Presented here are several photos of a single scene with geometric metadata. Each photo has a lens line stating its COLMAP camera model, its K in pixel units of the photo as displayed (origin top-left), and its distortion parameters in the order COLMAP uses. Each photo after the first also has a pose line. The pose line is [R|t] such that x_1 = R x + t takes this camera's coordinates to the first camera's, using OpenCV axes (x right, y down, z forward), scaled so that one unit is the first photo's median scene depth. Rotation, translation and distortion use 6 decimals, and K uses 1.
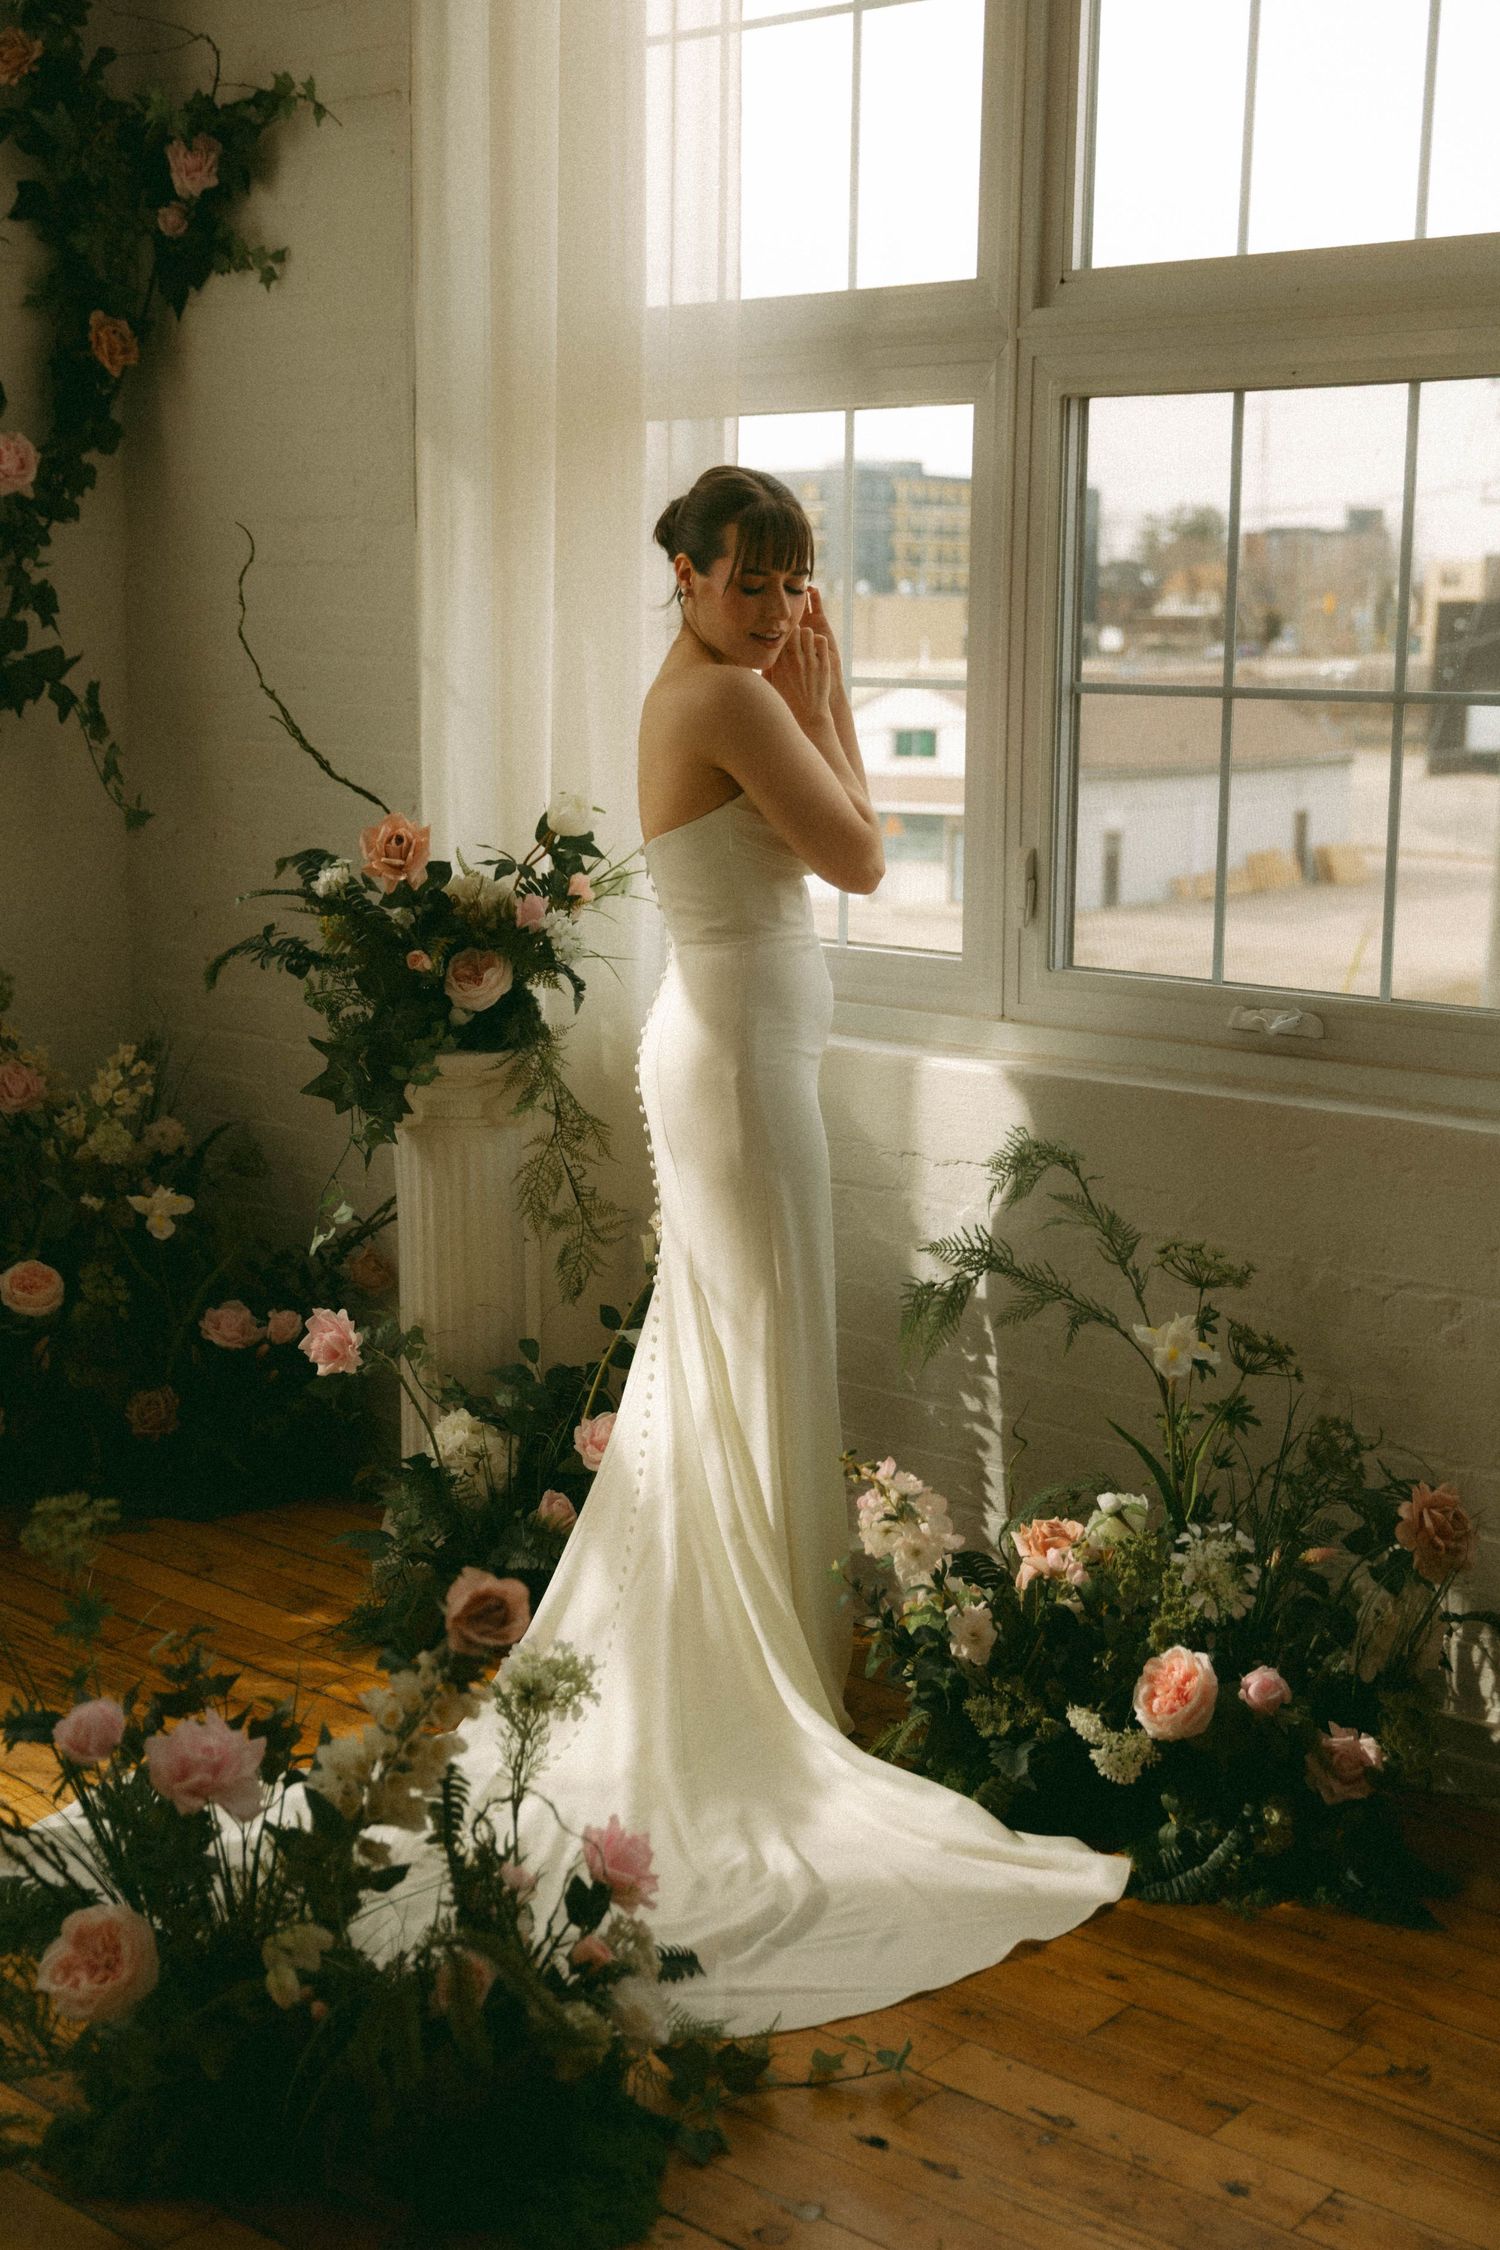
lens RADIAL K [[2814.0, 0, 736.5], [0, 2814.0, 1129.2], [0, 0, 1]] dist [0.010691, 0.000000]
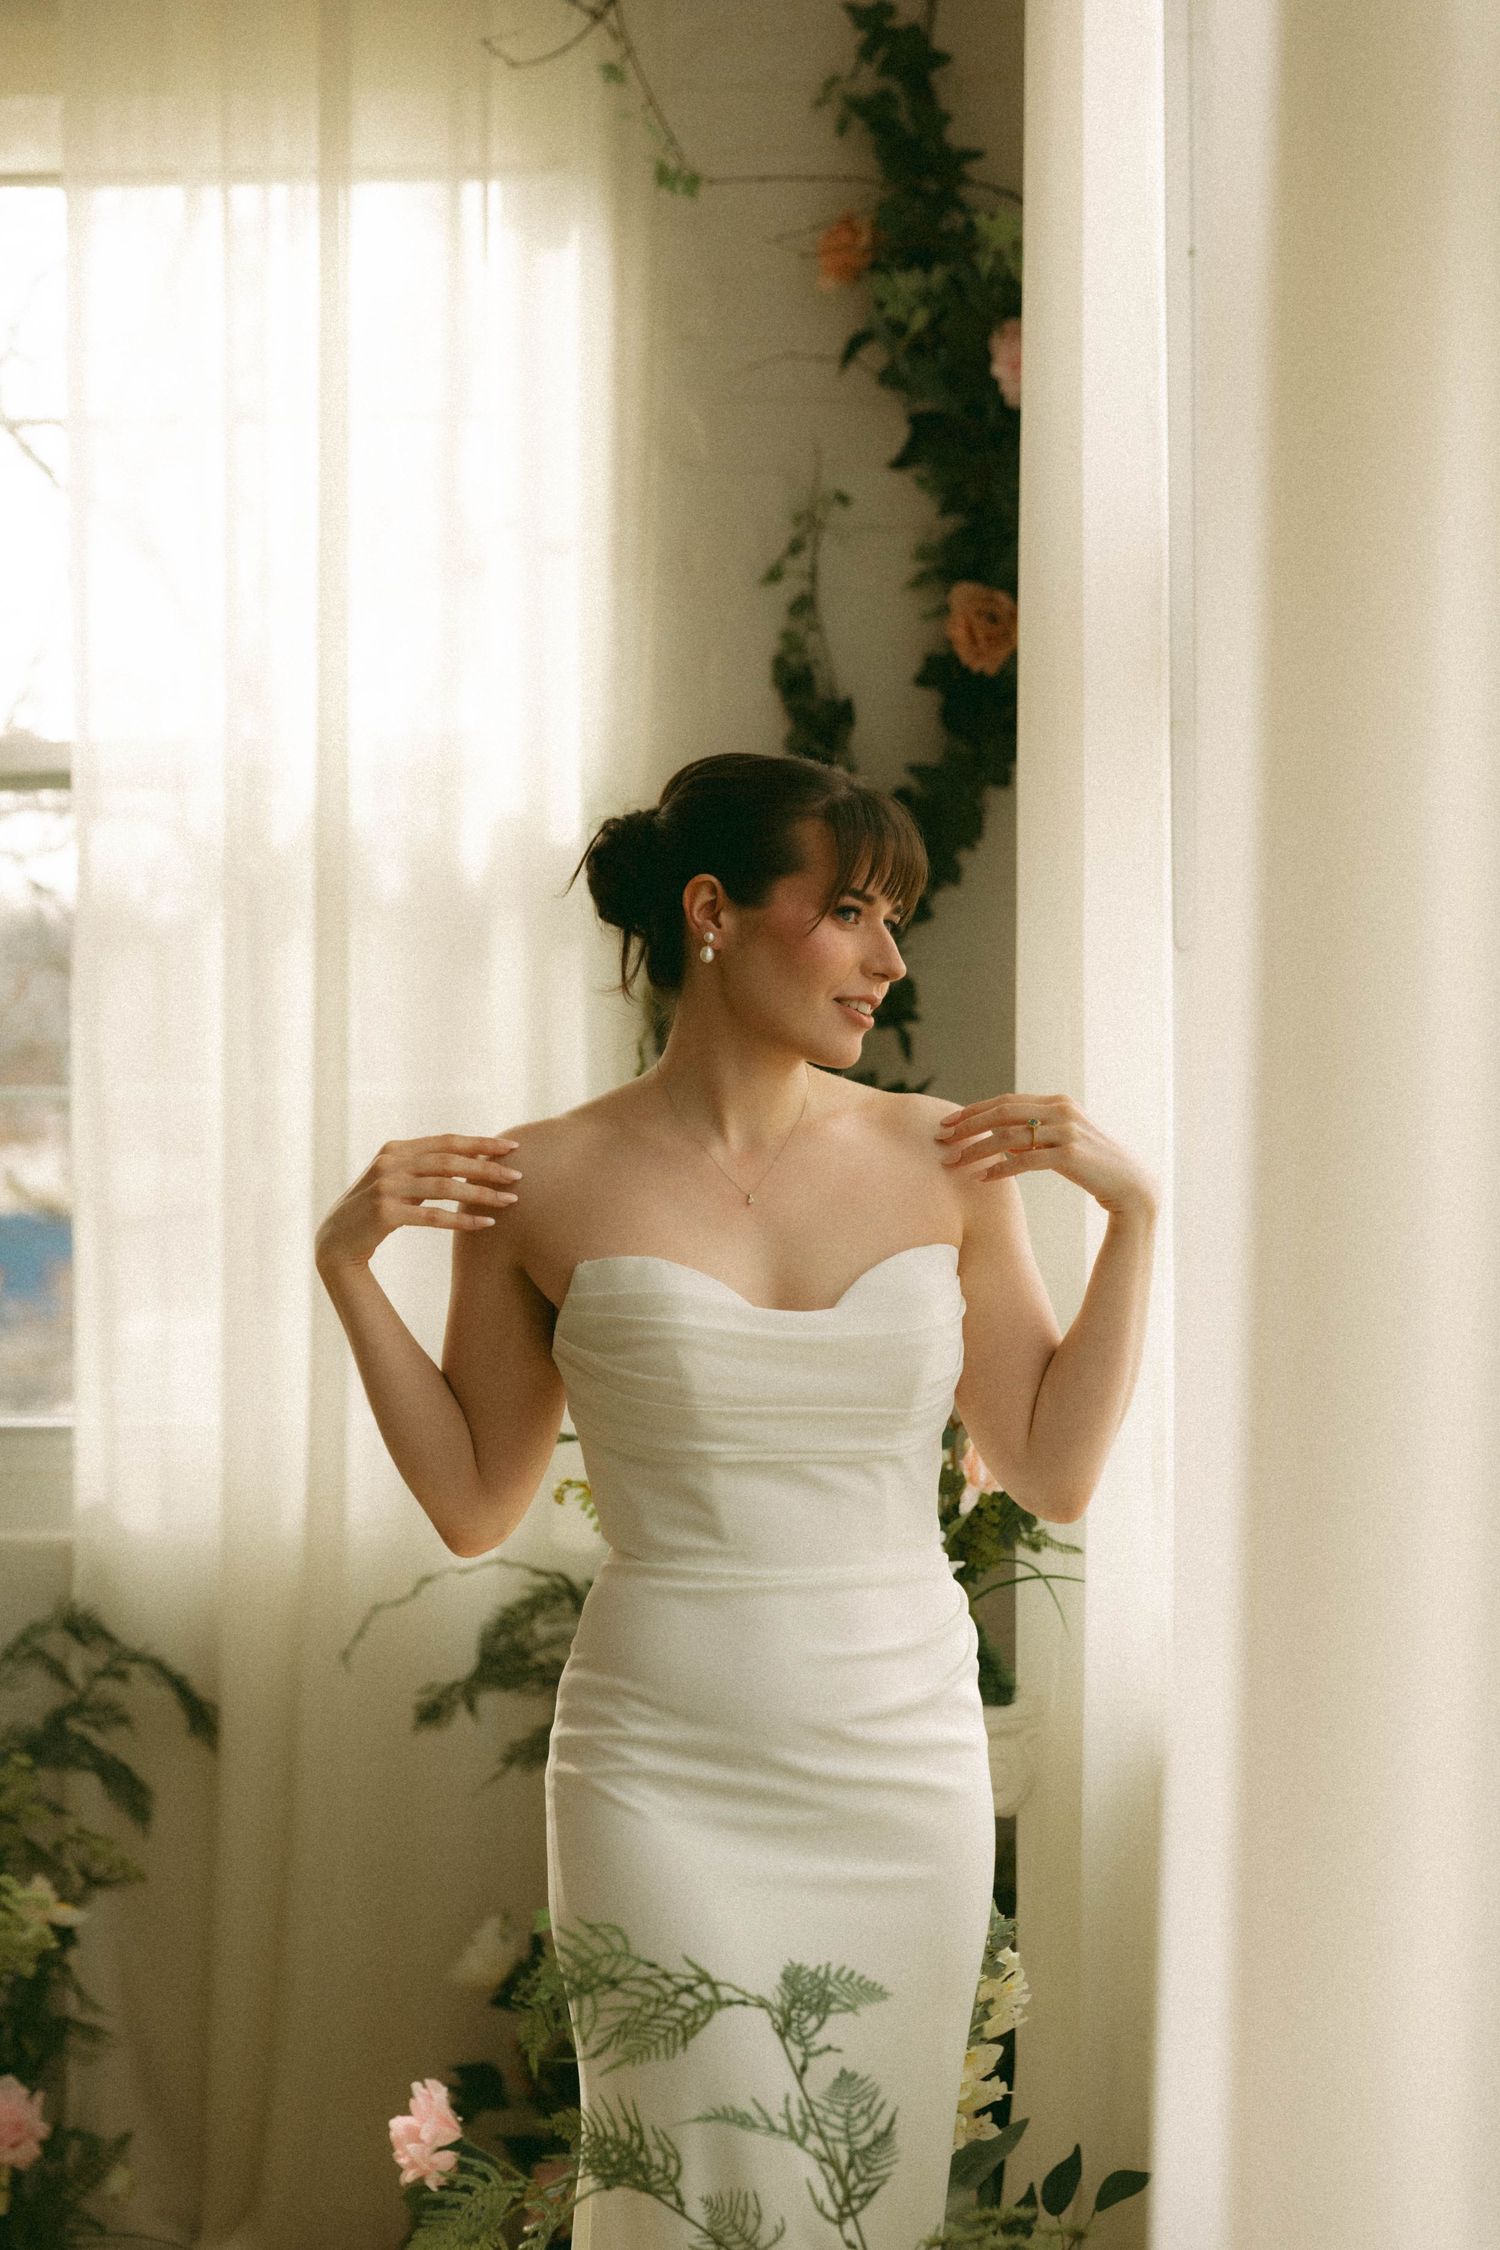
lens RADIAL K [[4234.8, 0, 739.6], [0, 4234.8, 1157.2], [0, 0, 1]] dist [0.004493, 0.000000]
pose [[0.627353, 0.001520, -0.778734, 0.624470], [-0.116316, 0.988963, -0.091775, -0.062143], [0.770000, 0.148154, 0.620605, 0.401875]]
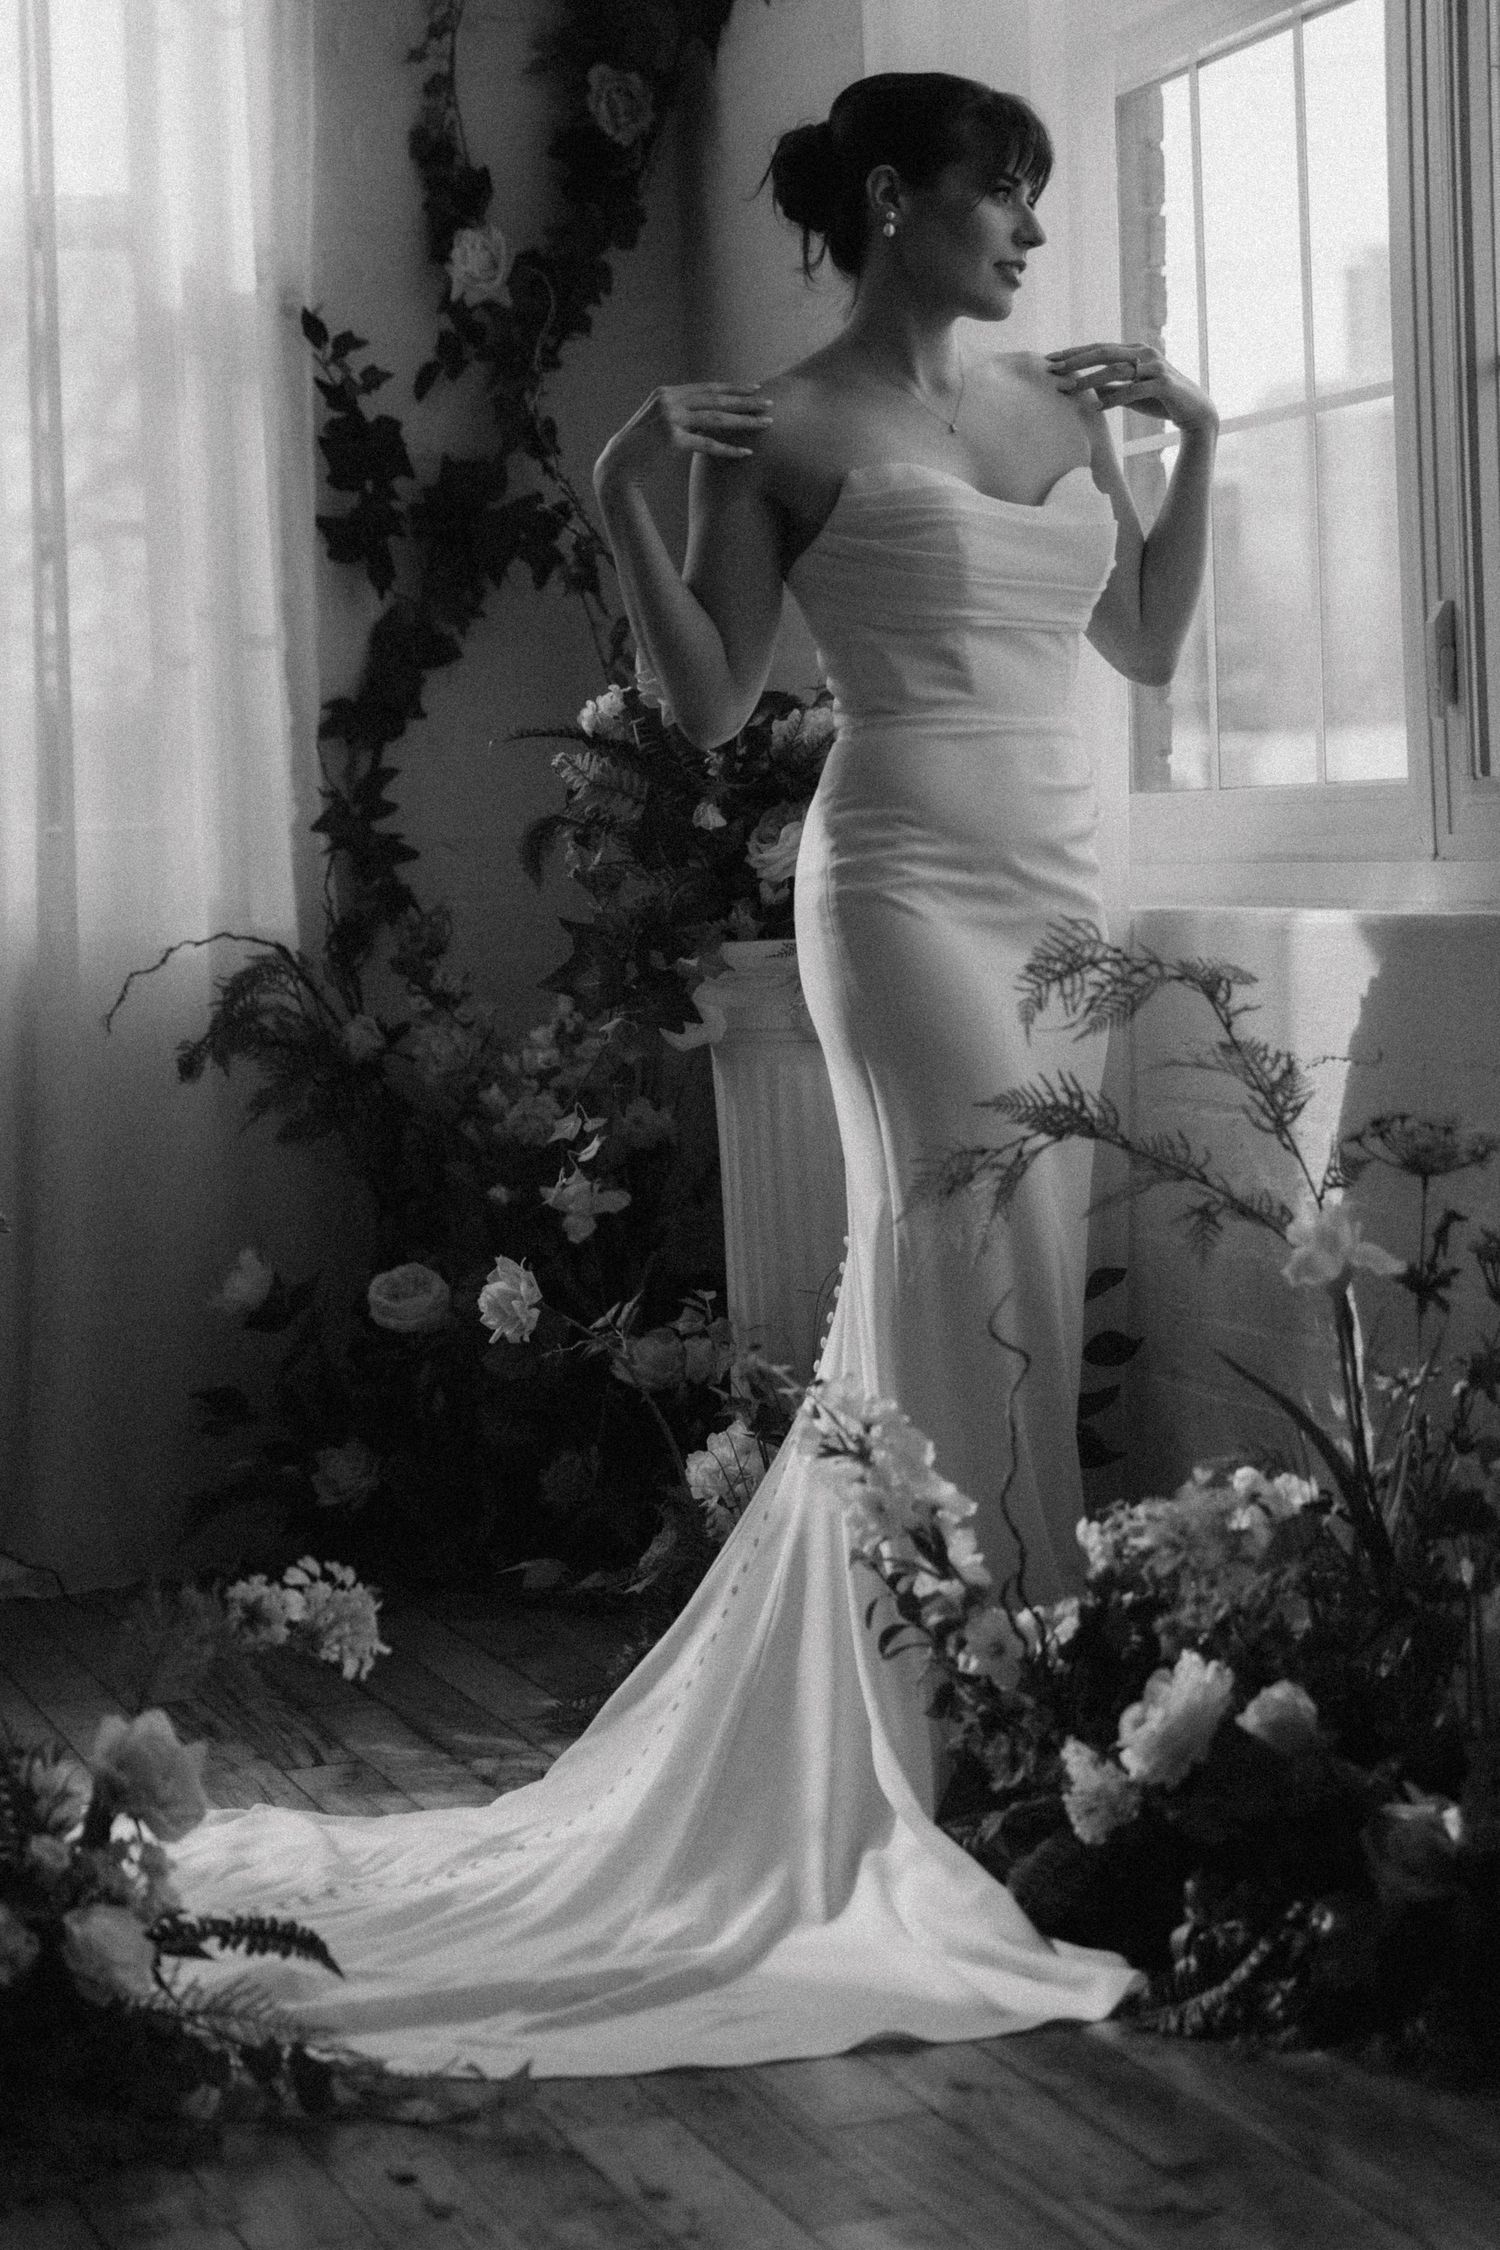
lens RADIAL K [[4234.8, 0, 756.5], [0, 4234.8, 1166.4], [0, 0, 1]] dist [0.004493, 0.000000]
pose [[0.867127, -0.003041, -0.498077, 0.457570], [-0.043092, 0.995774, -0.081102, 0.123112], [0.496219, 0.091789, 0.863332, 0.046452]]
